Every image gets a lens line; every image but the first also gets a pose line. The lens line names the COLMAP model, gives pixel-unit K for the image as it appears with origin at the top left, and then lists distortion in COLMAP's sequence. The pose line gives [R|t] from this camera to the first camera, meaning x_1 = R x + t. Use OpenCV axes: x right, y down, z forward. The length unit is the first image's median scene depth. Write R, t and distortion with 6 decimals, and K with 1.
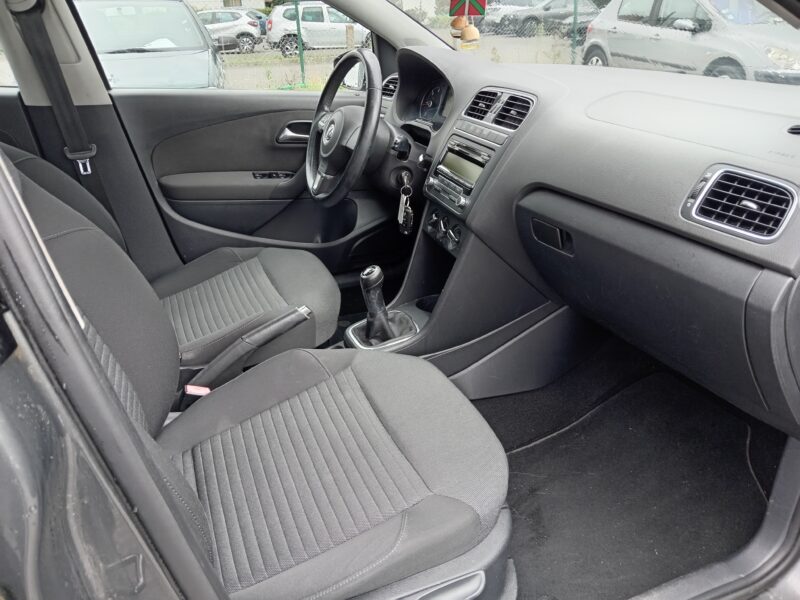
lens RADIAL K [[598.2, 0, 400.0], [0, 598.2, 300.0], [0, 0, 1]] dist [-0.001416, -0.000981]
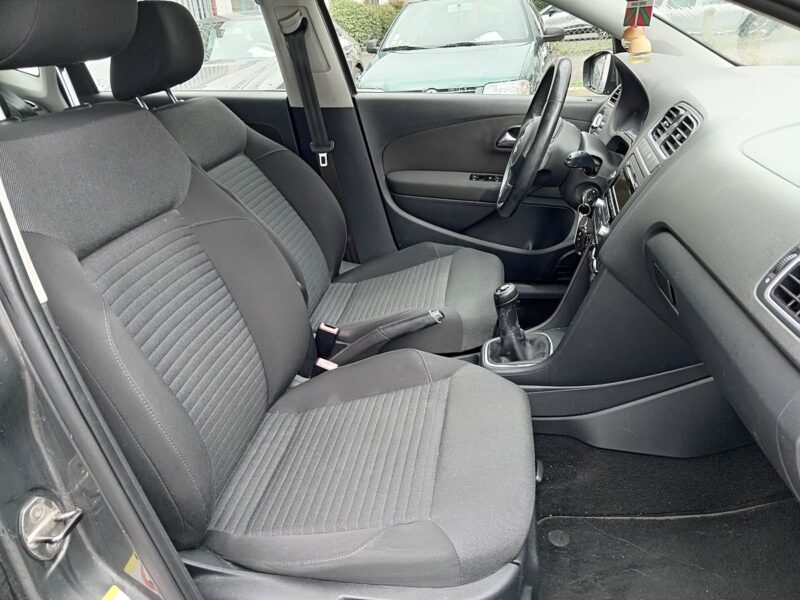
lens RADIAL K [[602.4, 0, 394.7], [0, 602.4, 301.4], [0, 0, 1]] dist [-0.003603, -0.013513]
pose [[0.849670, 0.183542, -0.494341, 0.239930], [-0.172571, 0.982632, 0.068223, -0.053059], [0.498277, 0.027342, 0.866587, 0.042172]]
